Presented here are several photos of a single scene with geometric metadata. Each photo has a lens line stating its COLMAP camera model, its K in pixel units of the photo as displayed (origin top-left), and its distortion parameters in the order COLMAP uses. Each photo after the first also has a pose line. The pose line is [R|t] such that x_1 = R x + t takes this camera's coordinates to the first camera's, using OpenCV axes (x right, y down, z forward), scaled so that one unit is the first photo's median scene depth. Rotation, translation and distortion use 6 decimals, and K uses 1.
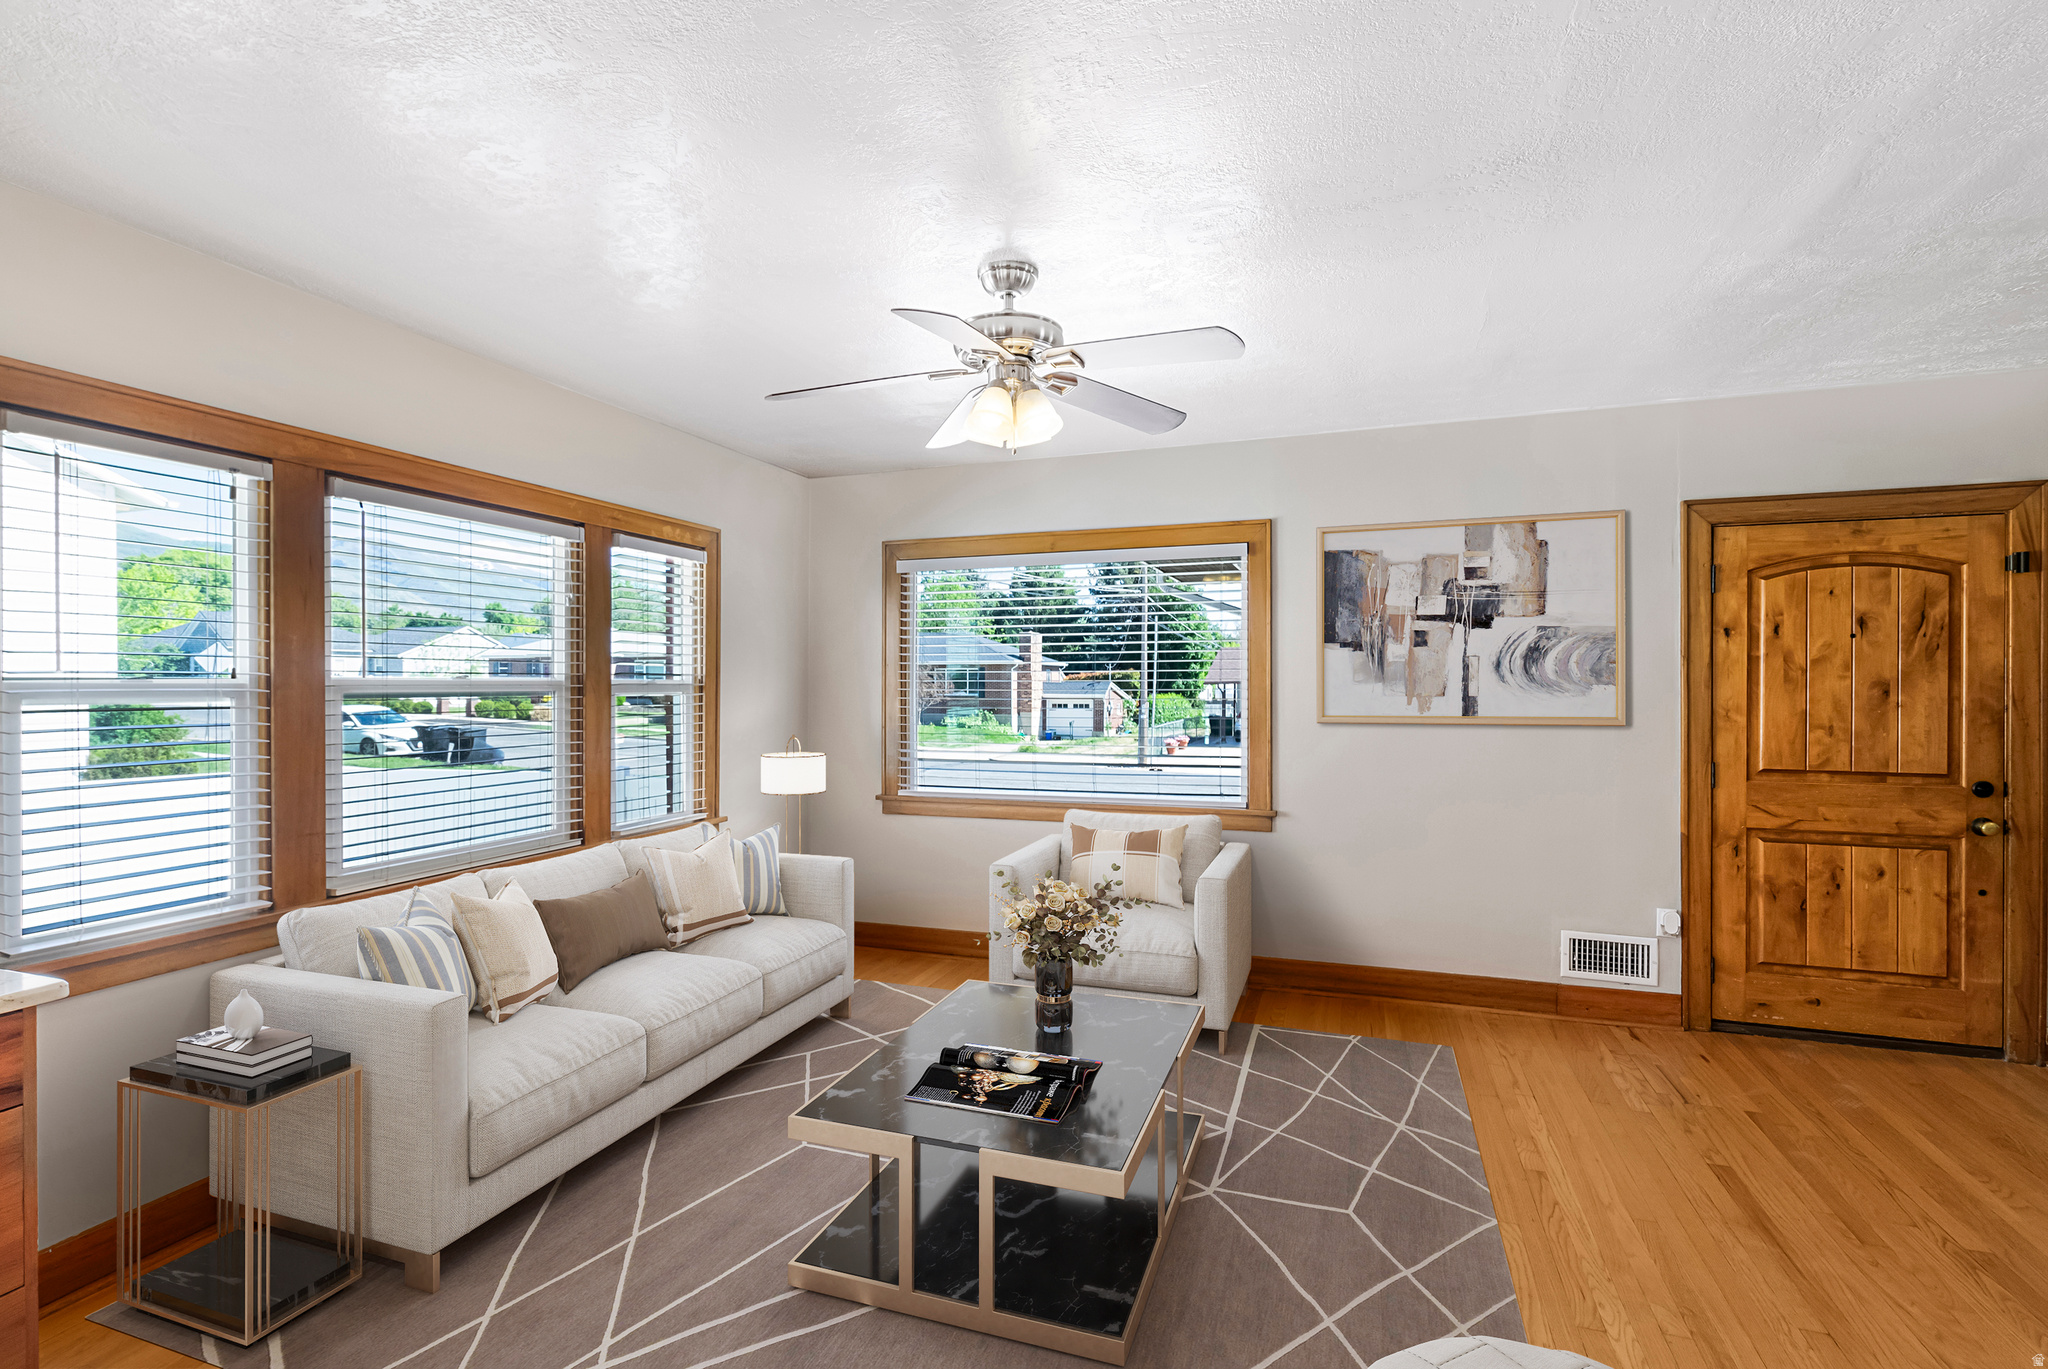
lens RADIAL K [[954.8, 0, 1028.1], [0, 954.8, 683.3], [0, 0, 1]] dist [-0.000938, 0.000709]
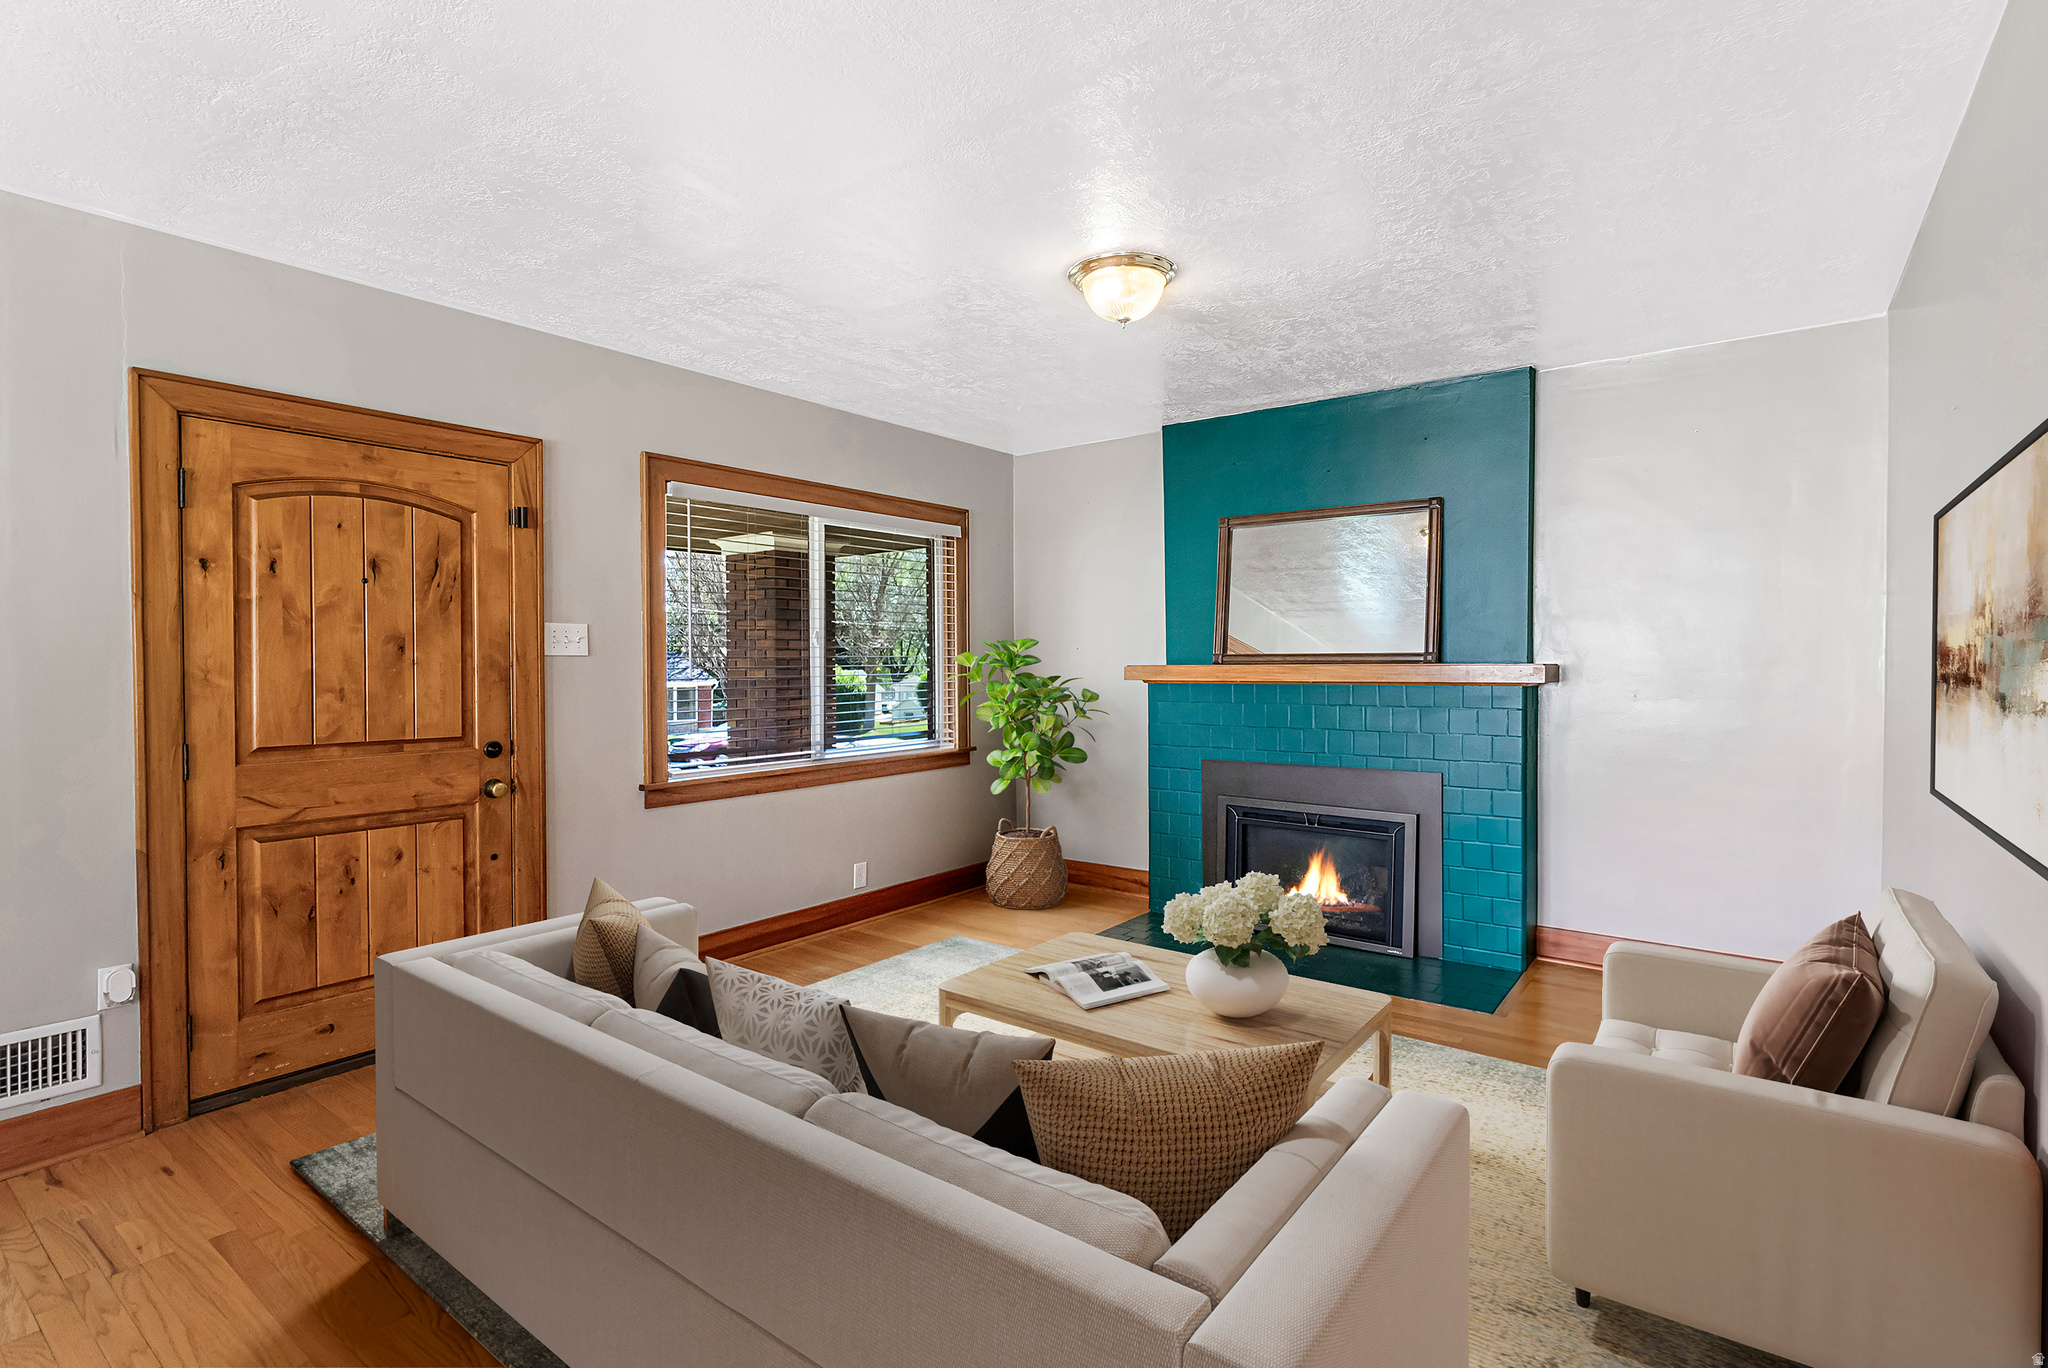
lens RADIAL K [[954.8, 0, 1024.7], [0, 954.8, 682.4], [0, 0, 1]] dist [-0.000938, 0.000709]
pose [[0.296942, -0.017210, 0.954740, 0.229683], [0.004511, 0.999852, 0.016620, 0.028255], [-0.954885, -0.000629, 0.296975, 0.192632]]
